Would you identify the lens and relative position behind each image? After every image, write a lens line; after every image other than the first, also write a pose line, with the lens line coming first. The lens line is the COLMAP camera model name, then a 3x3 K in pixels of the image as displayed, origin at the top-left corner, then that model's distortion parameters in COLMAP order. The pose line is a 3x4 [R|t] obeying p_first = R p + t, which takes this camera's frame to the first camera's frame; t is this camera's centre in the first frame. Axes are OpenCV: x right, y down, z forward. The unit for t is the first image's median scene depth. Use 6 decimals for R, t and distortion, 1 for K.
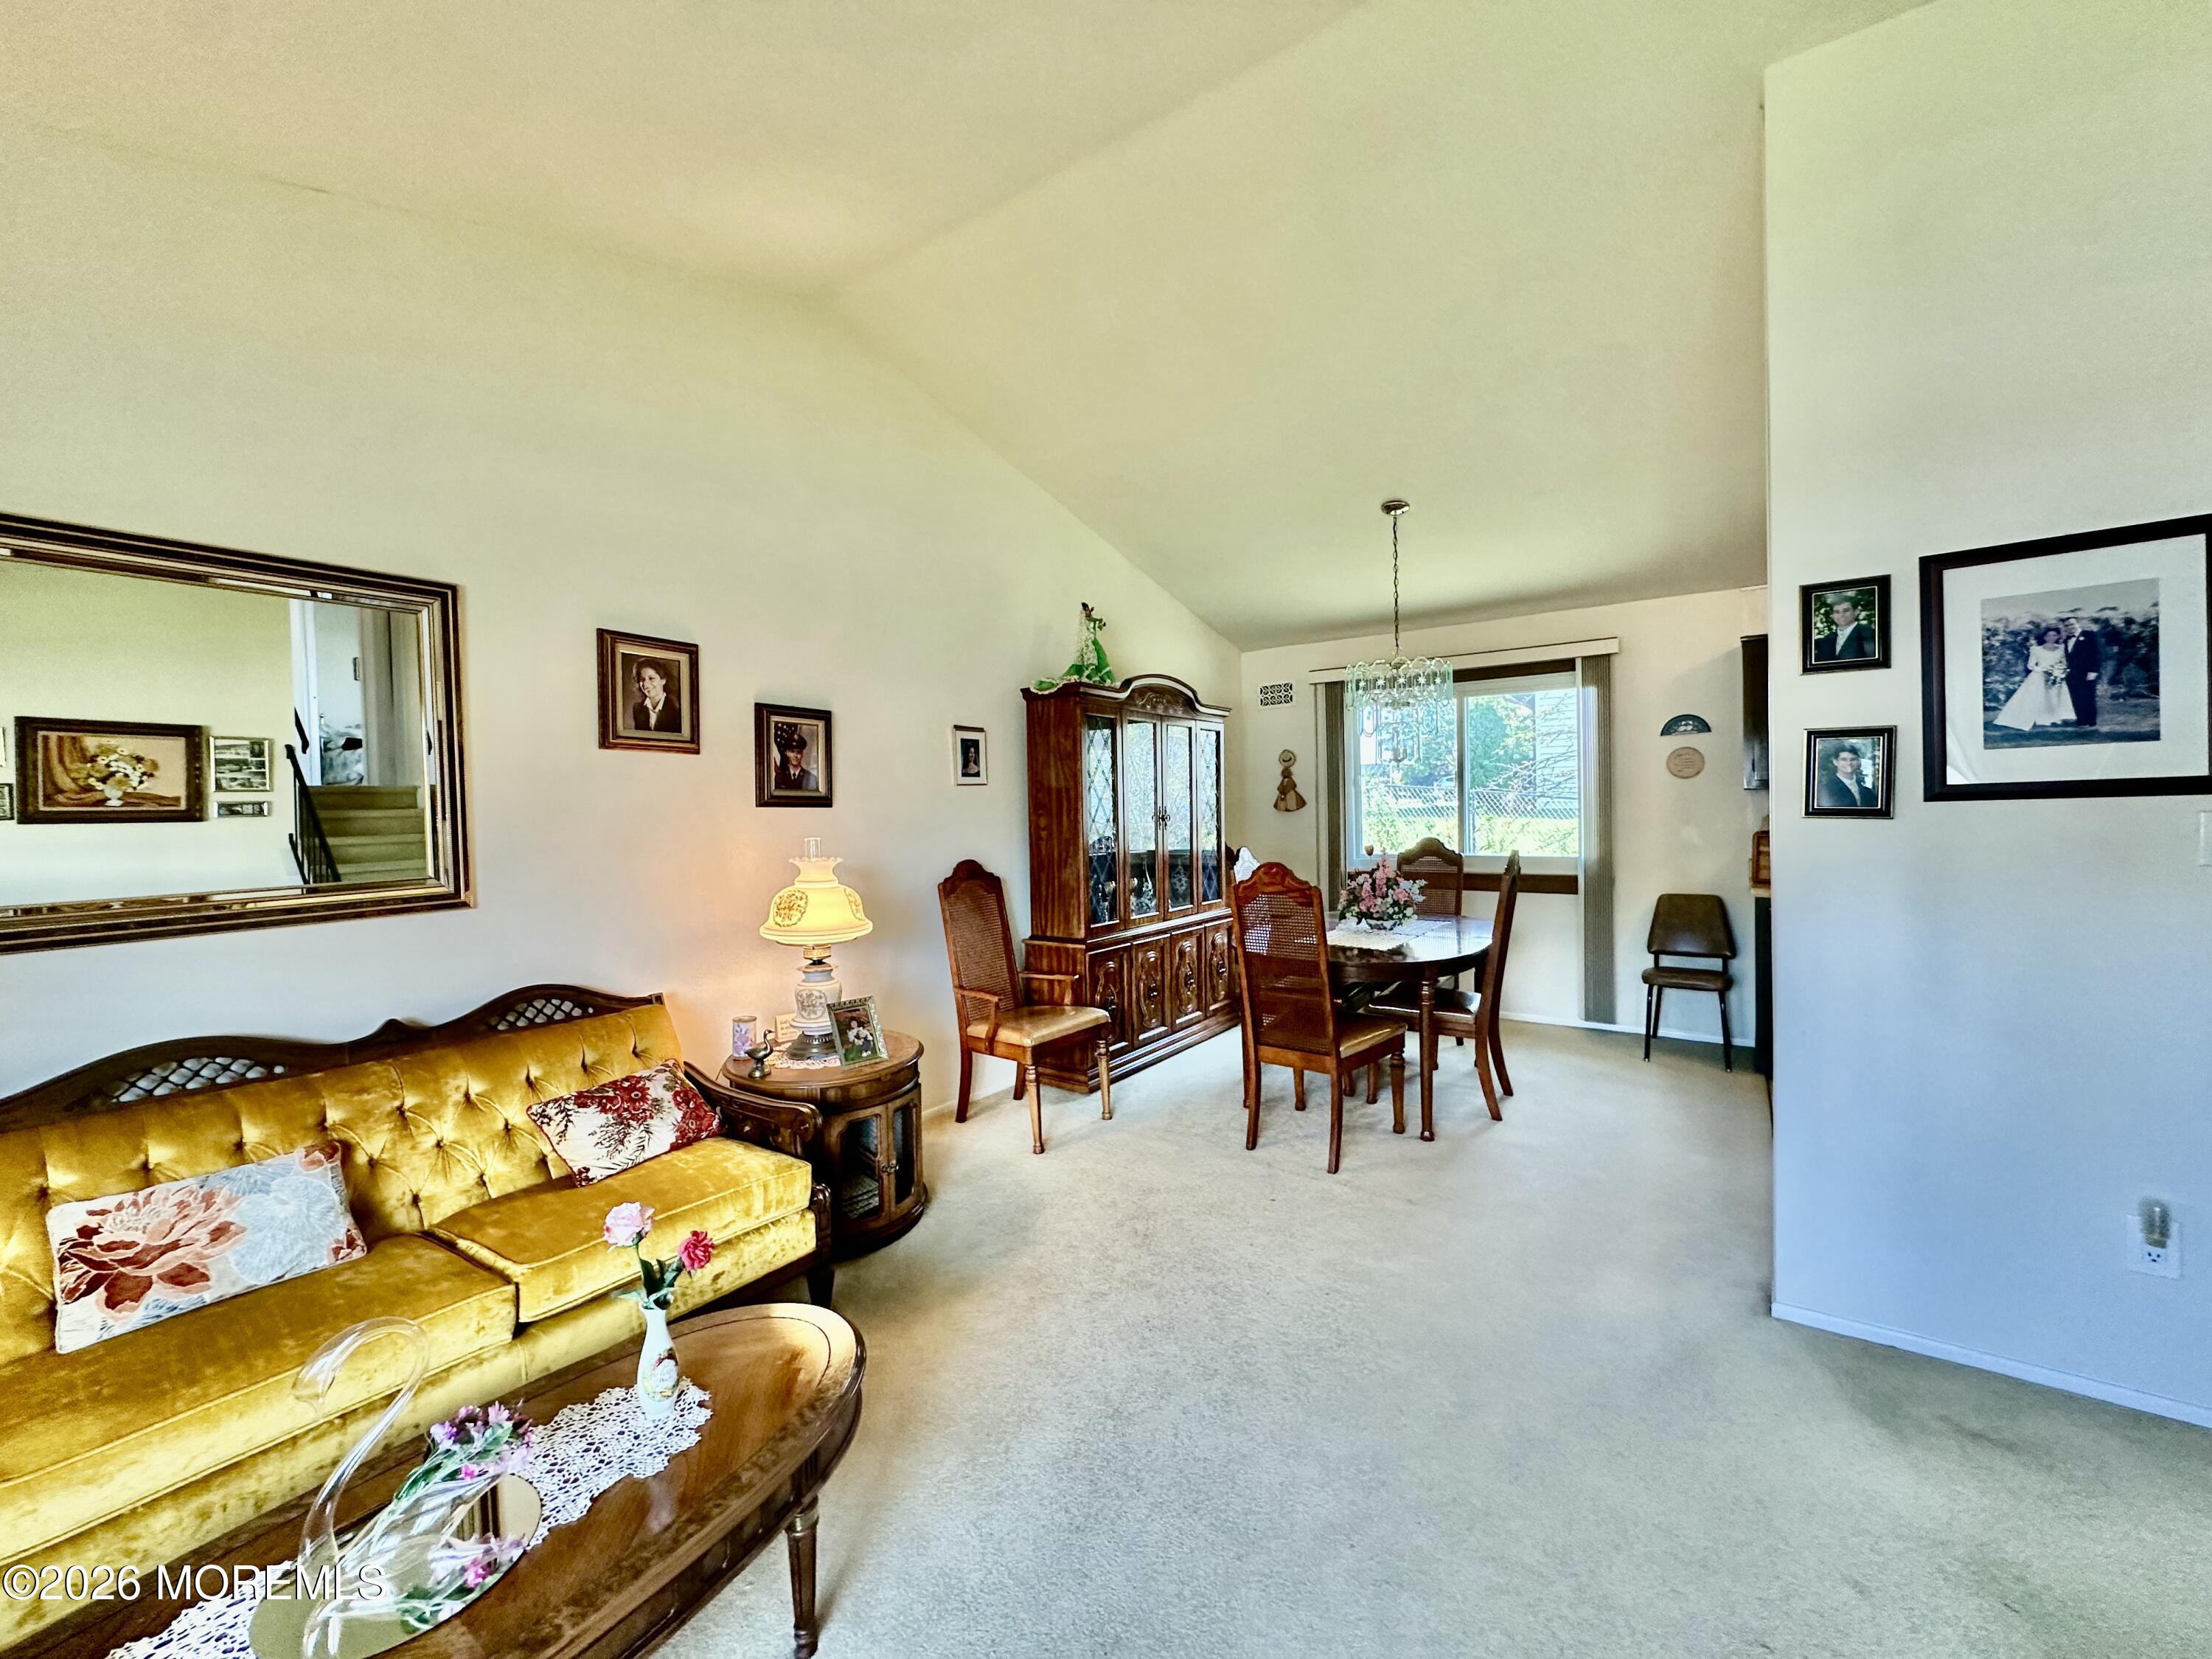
lens RADIAL K [[883.1, 0, 1104.8], [0, 883.1, 827.6], [0, 0, 1]] dist [-0.003429, 0.000899]
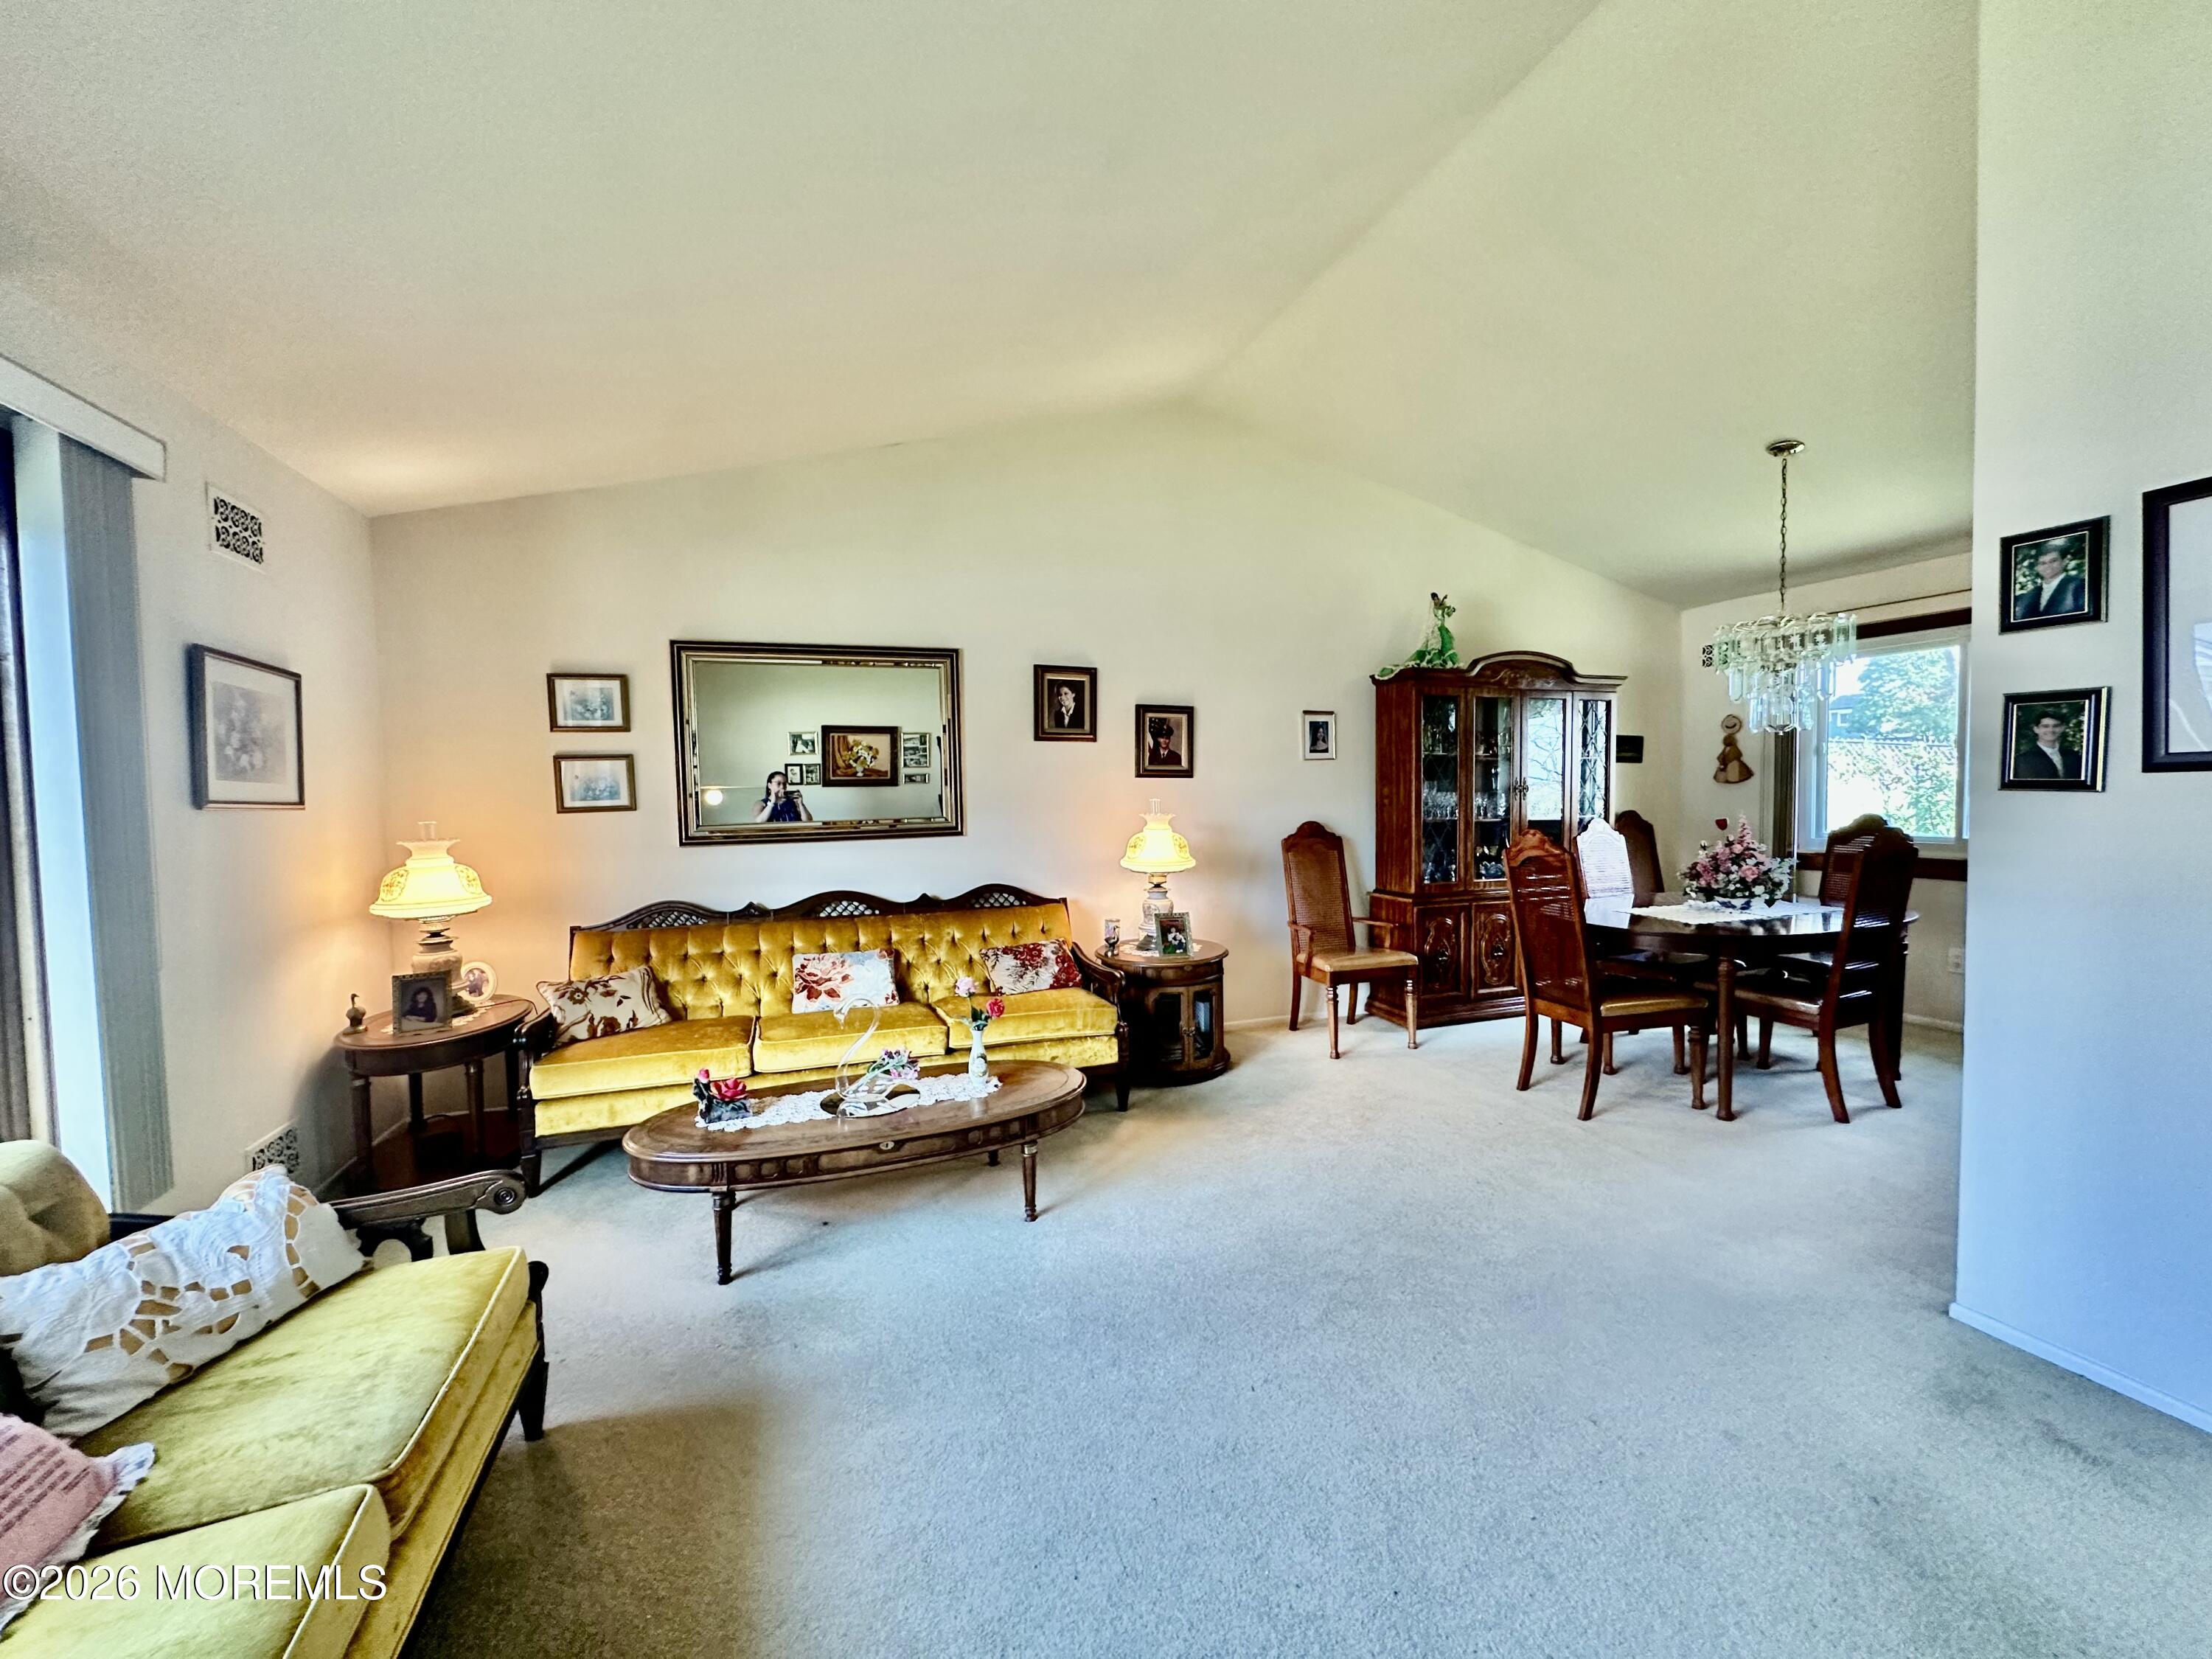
lens RADIAL K [[881.2, 0, 1103.4], [0, 881.2, 825.9], [0, 0, 1]] dist [-0.002852, 0.001098]
pose [[0.821029, 0.032382, -0.569968, 0.410805], [-0.014867, 0.999264, 0.035357, 0.005831], [0.570693, -0.020555, 0.820906, -0.221097]]
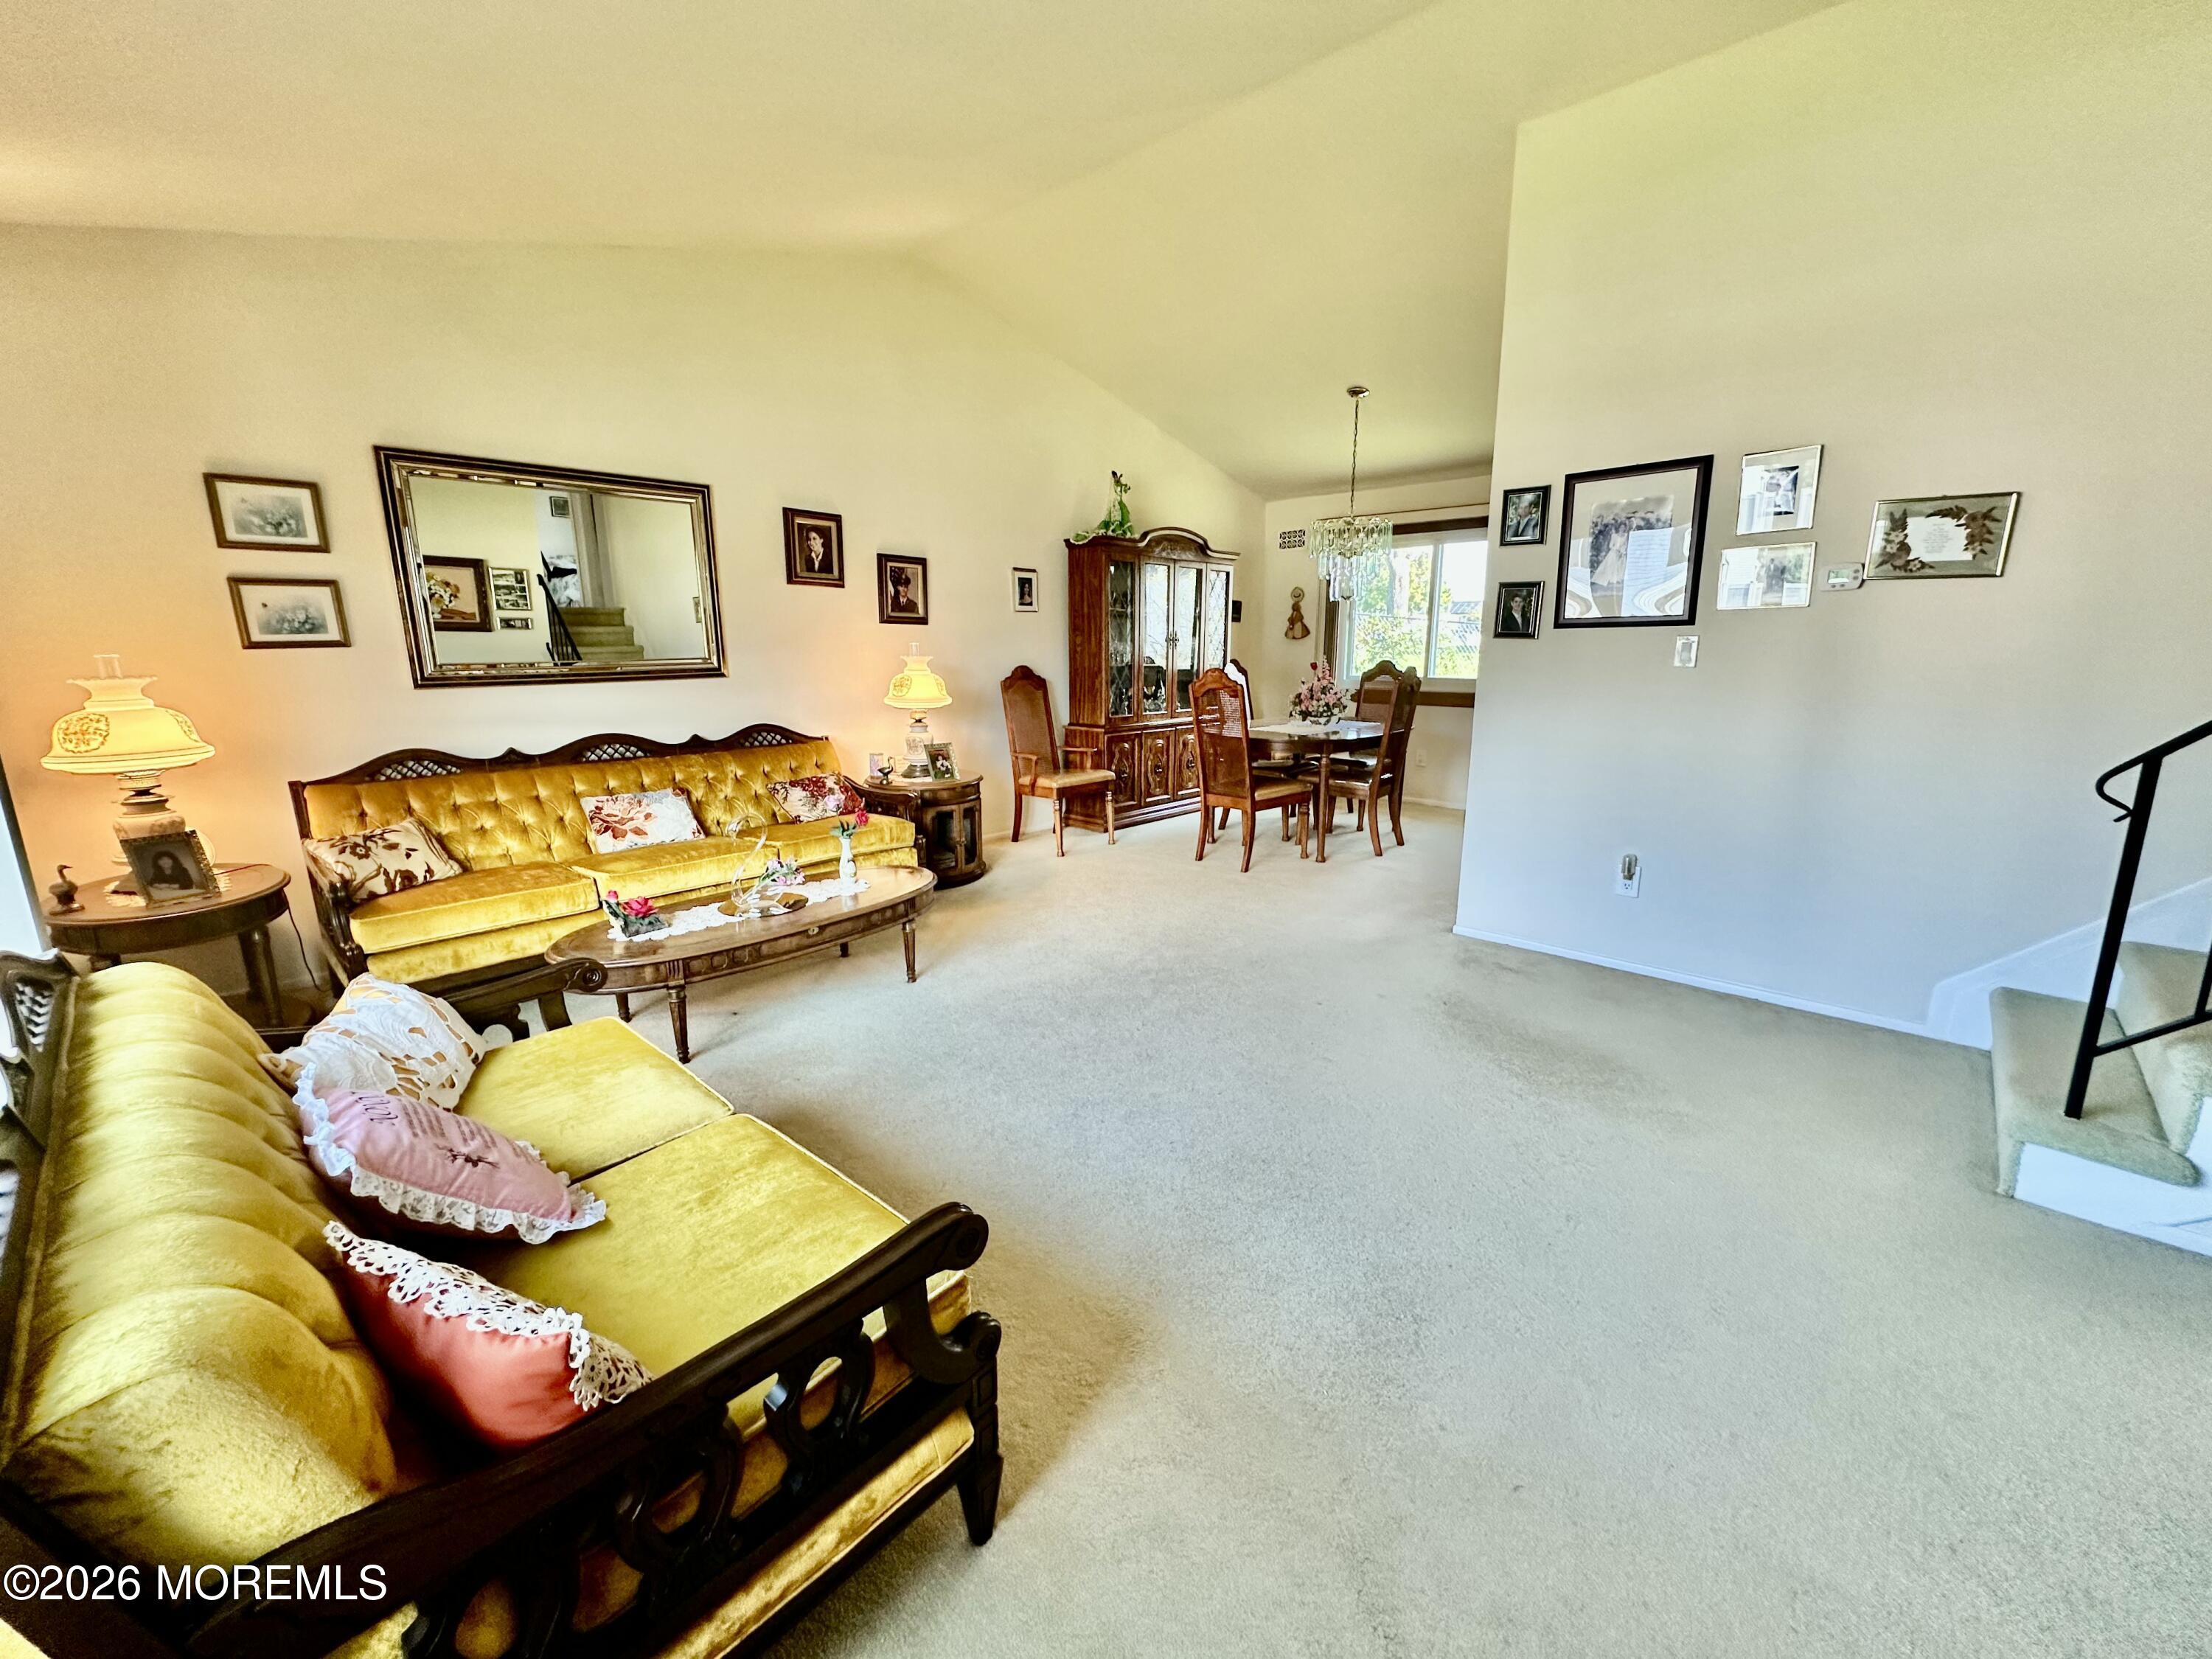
lens RADIAL K [[881.2, 0, 1103.4], [0, 881.2, 825.9], [0, 0, 1]] dist [-0.002852, 0.001098]
pose [[0.991839, 0.044611, -0.119437, 0.211902], [-0.021987, 0.982601, 0.184424, 0.035145], [0.125587, -0.180293, 0.975563, -0.568058]]
